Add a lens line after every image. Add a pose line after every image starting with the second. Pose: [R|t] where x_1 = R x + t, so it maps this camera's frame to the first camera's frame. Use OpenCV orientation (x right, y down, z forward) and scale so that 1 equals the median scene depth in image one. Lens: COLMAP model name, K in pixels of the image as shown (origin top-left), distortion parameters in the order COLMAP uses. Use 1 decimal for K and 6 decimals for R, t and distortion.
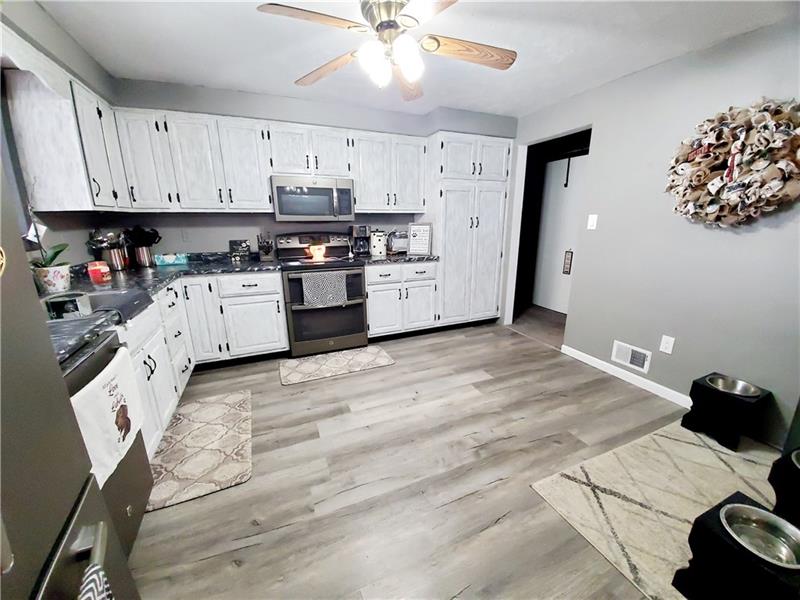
lens RADIAL K [[318.3, 0, 410.1], [0, 318.3, 300.0], [0, 0, 1]] dist [0.010193, -0.015741]
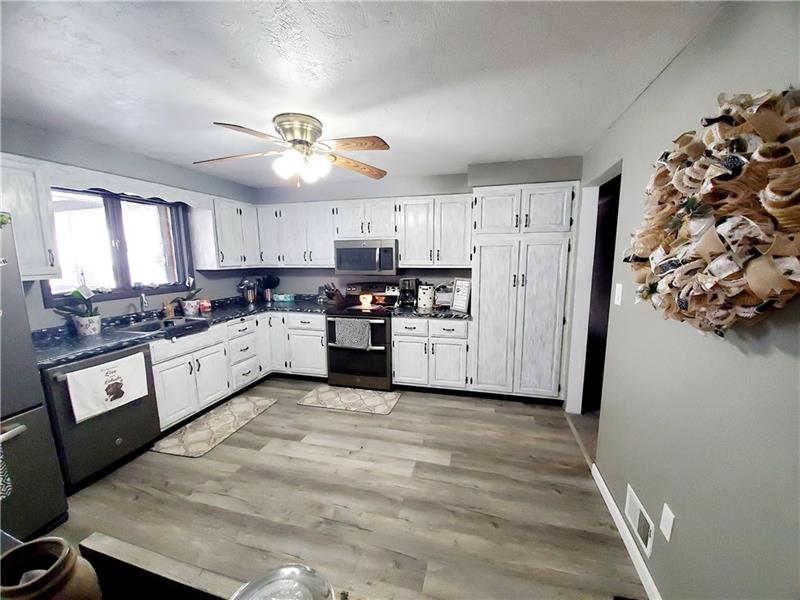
lens RADIAL K [[318.3, 0, 410.1], [0, 318.3, 300.0], [0, 0, 1]] dist [0.010193, -0.015741]
pose [[0.783706, 0.085359, -0.615238, 0.615468], [-0.149501, 0.987315, -0.053457, -0.123635], [0.602871, 0.133873, 0.786527, 0.186965]]
